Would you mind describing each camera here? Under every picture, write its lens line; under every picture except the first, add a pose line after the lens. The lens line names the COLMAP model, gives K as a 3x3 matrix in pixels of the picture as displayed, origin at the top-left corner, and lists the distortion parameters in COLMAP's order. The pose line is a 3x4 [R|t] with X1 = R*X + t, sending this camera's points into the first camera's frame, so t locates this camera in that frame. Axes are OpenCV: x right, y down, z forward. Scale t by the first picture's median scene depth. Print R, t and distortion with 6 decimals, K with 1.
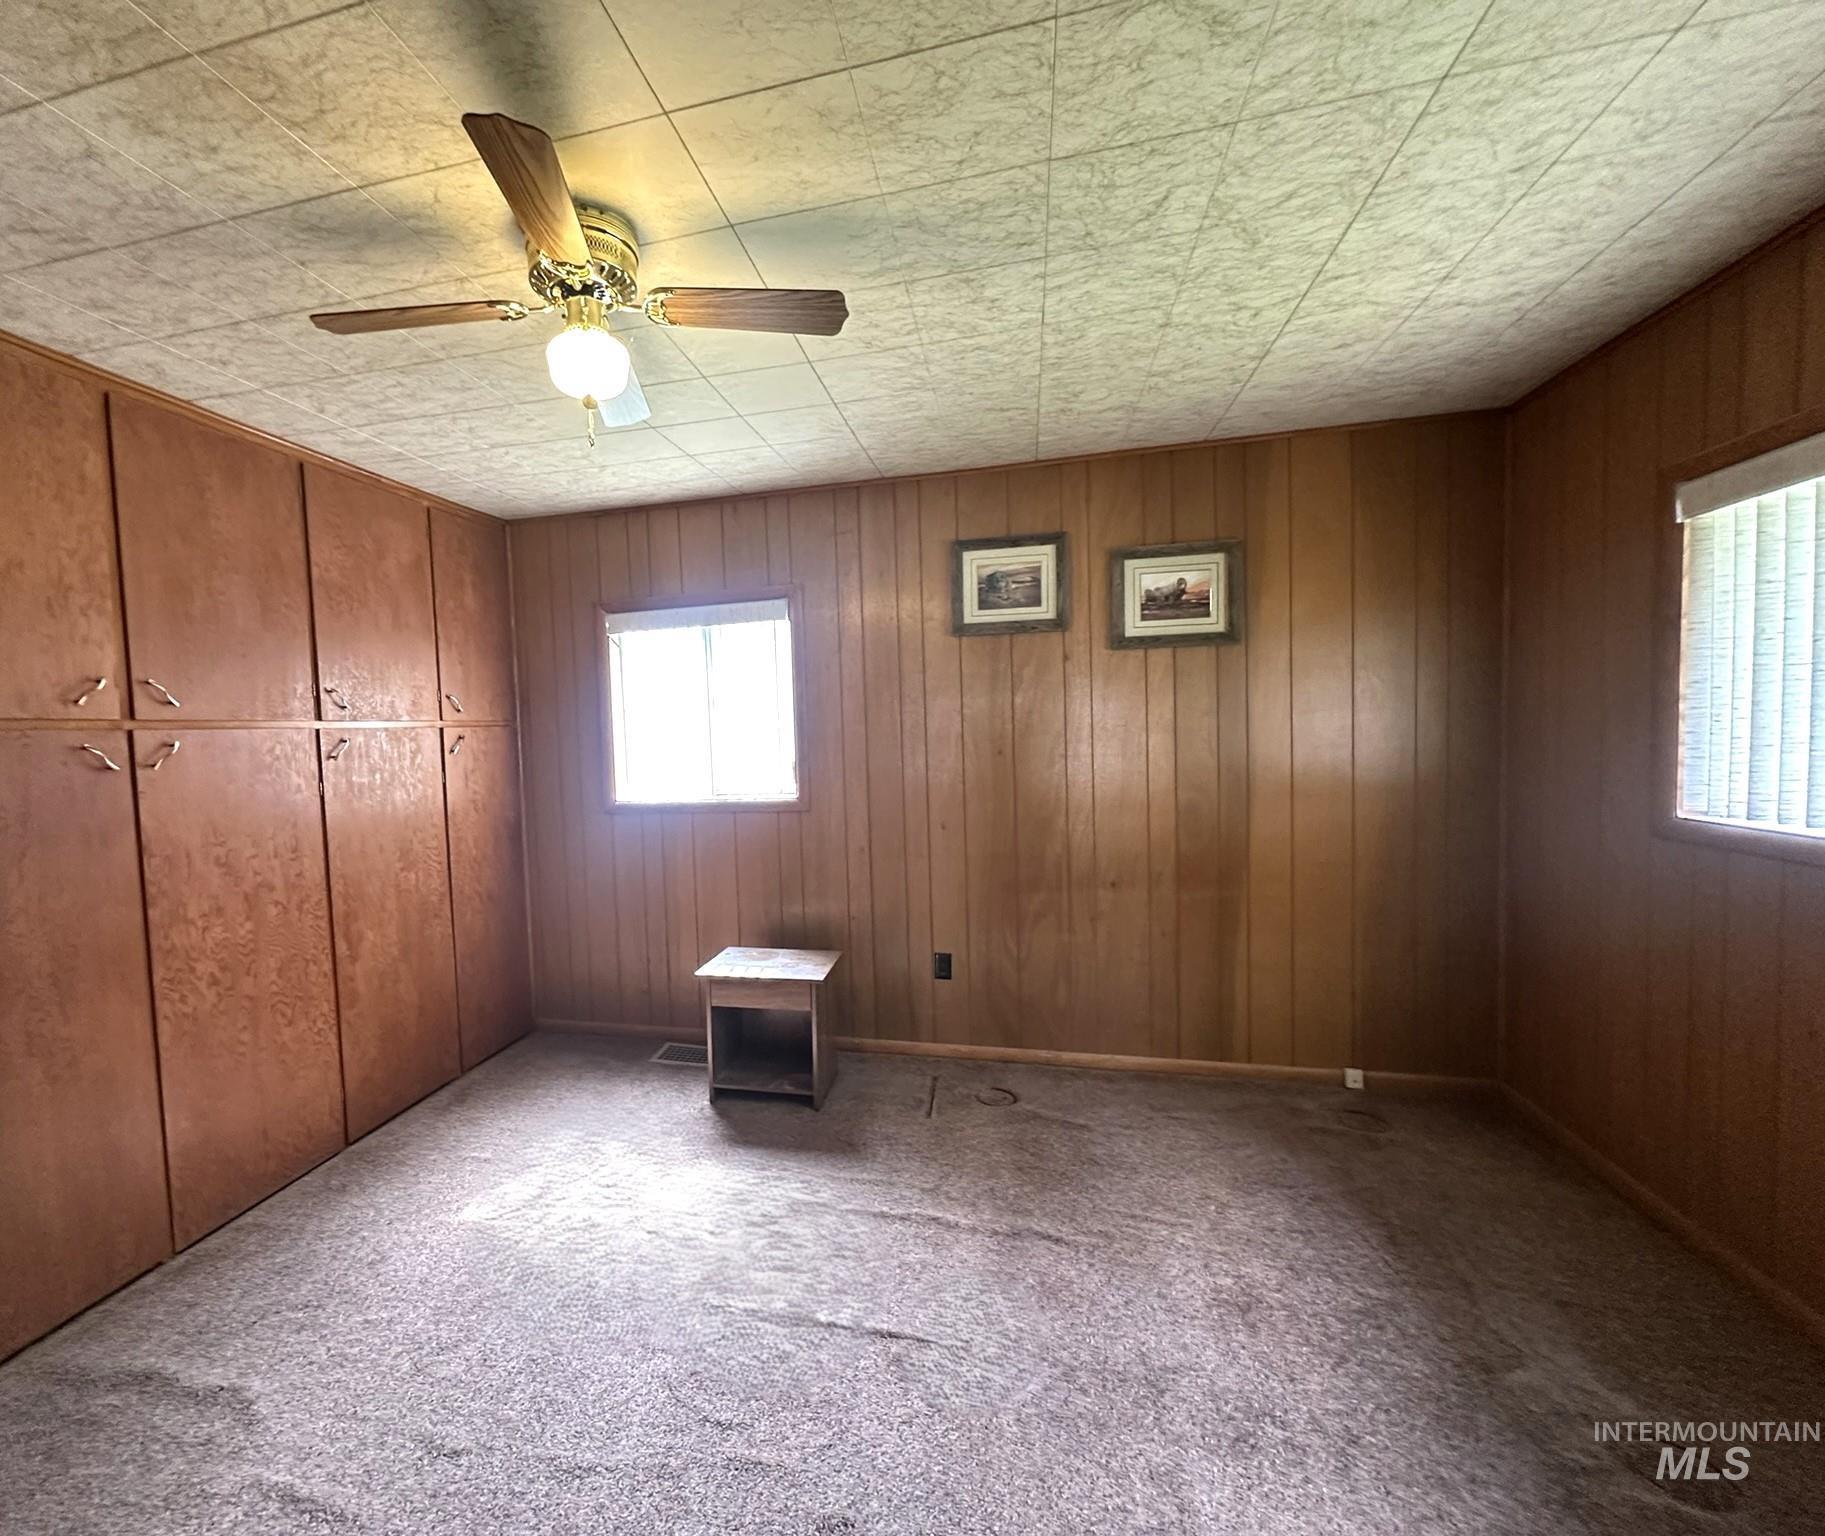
lens RADIAL K [[804.0, 0, 819.0], [0, 804.0, 772.9], [0, 0, 1]] dist [-0.001509, 0.000036]
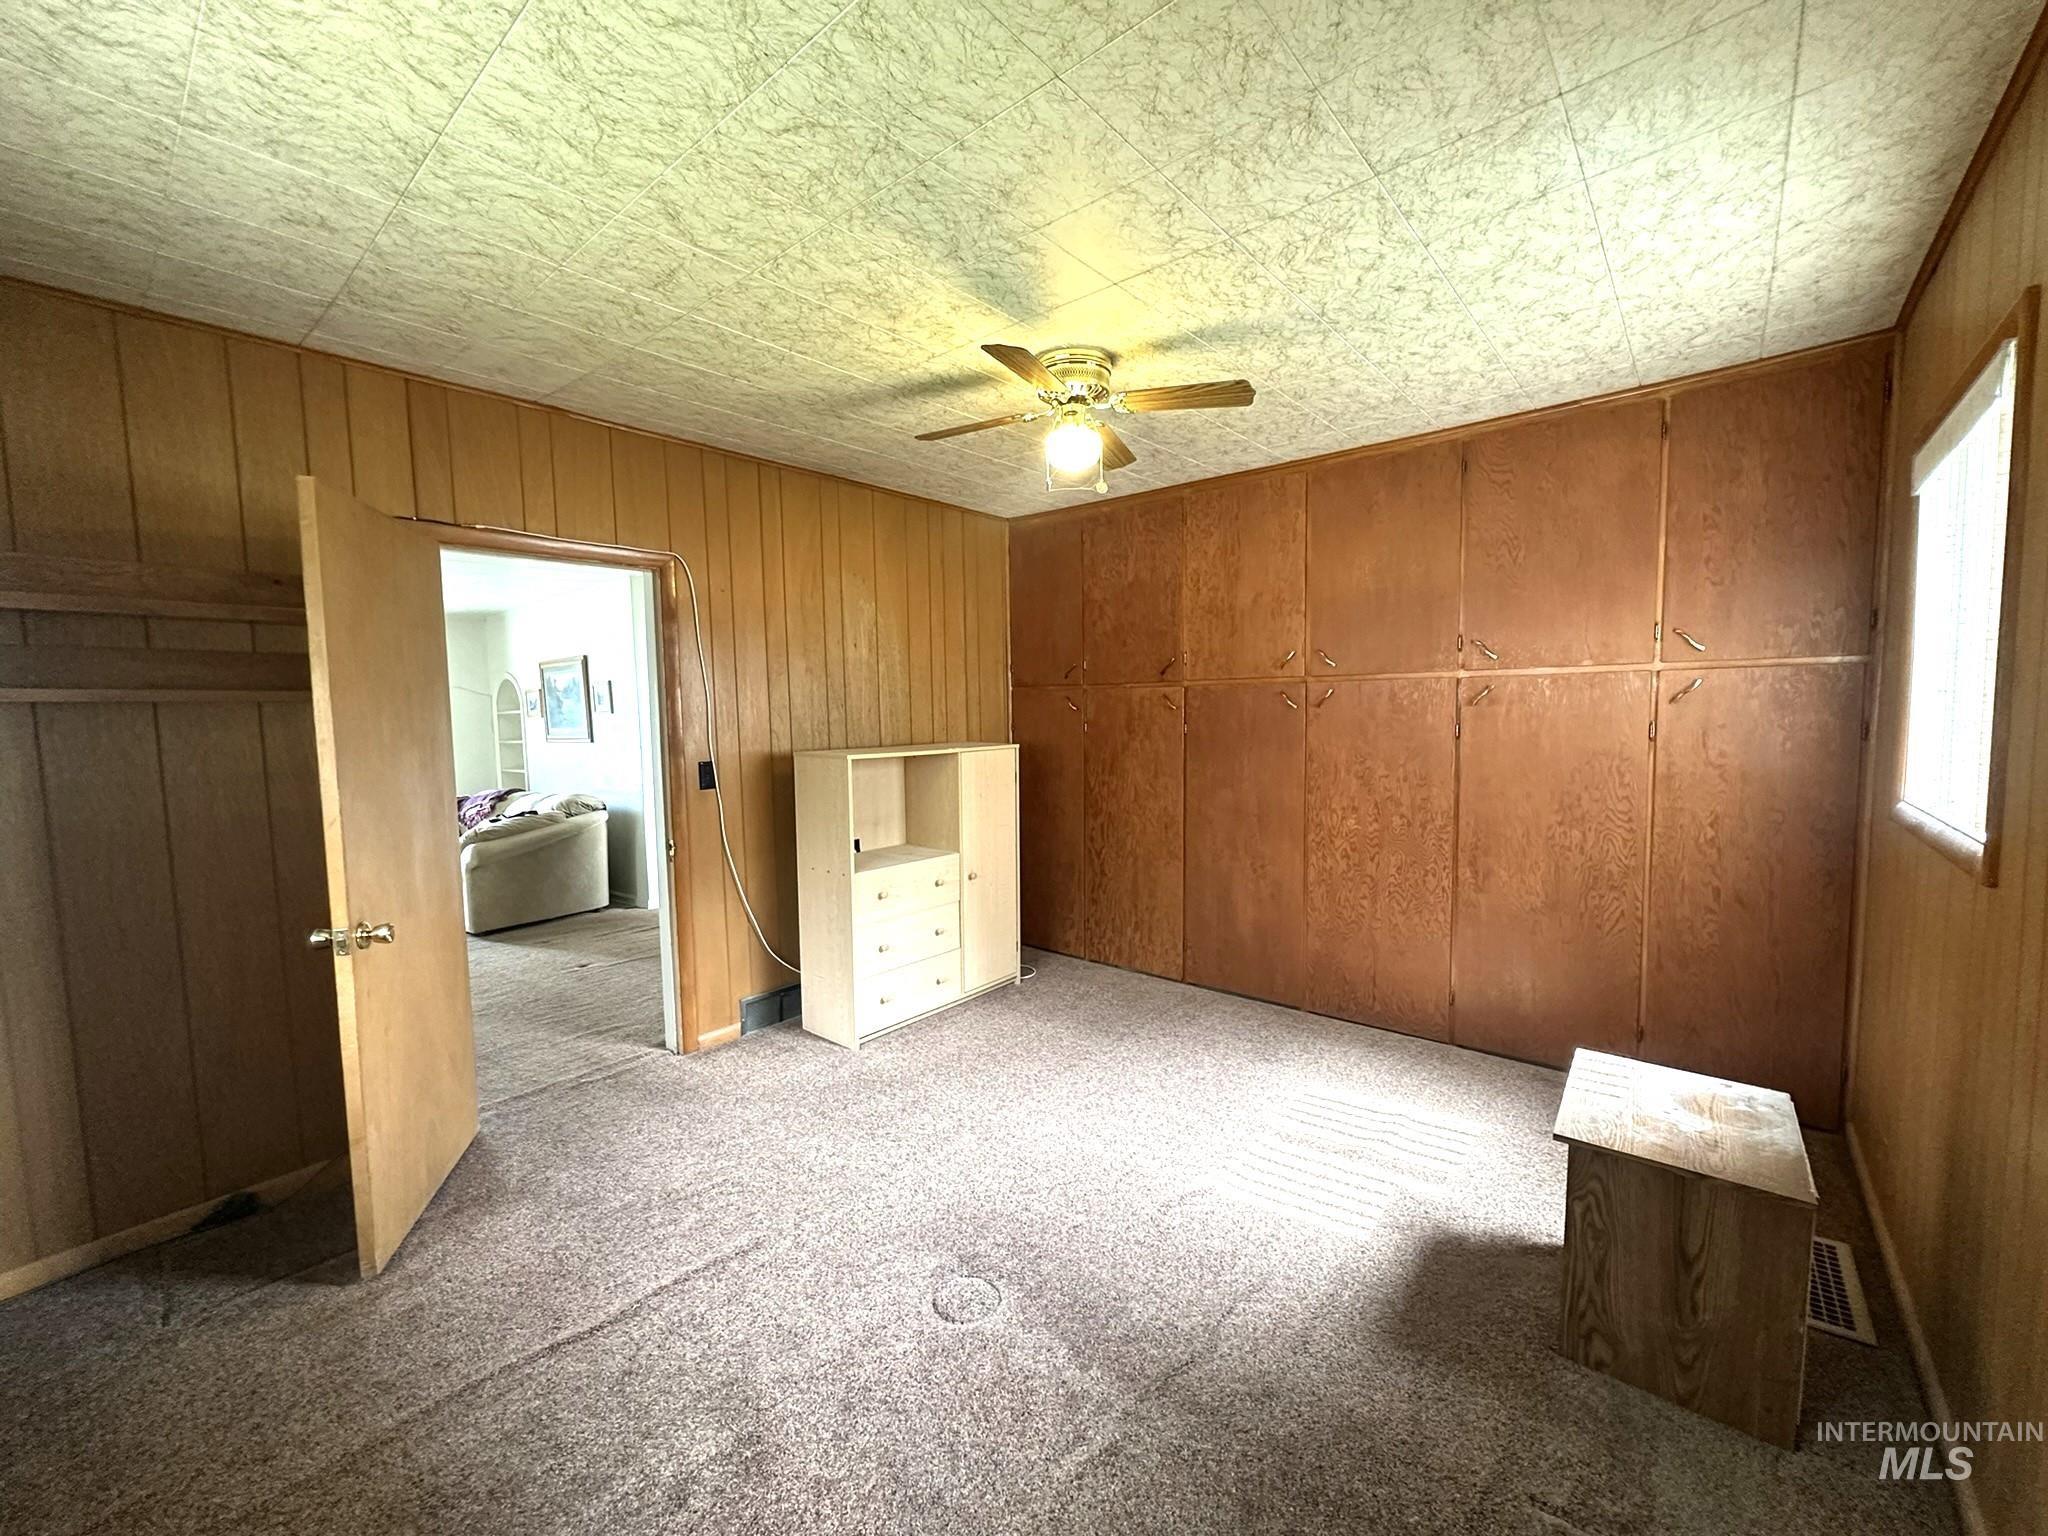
lens RADIAL K [[814.4, 0, 1031.0], [0, 814.4, 773.1], [0, 0, 1]] dist [-0.000561, 0.000249]
pose [[-0.433395, 0.115089, -0.893825, 0.729808], [-0.012671, 0.990936, 0.133736, -0.071698], [0.901115, 0.069286, -0.428008, 1.014591]]
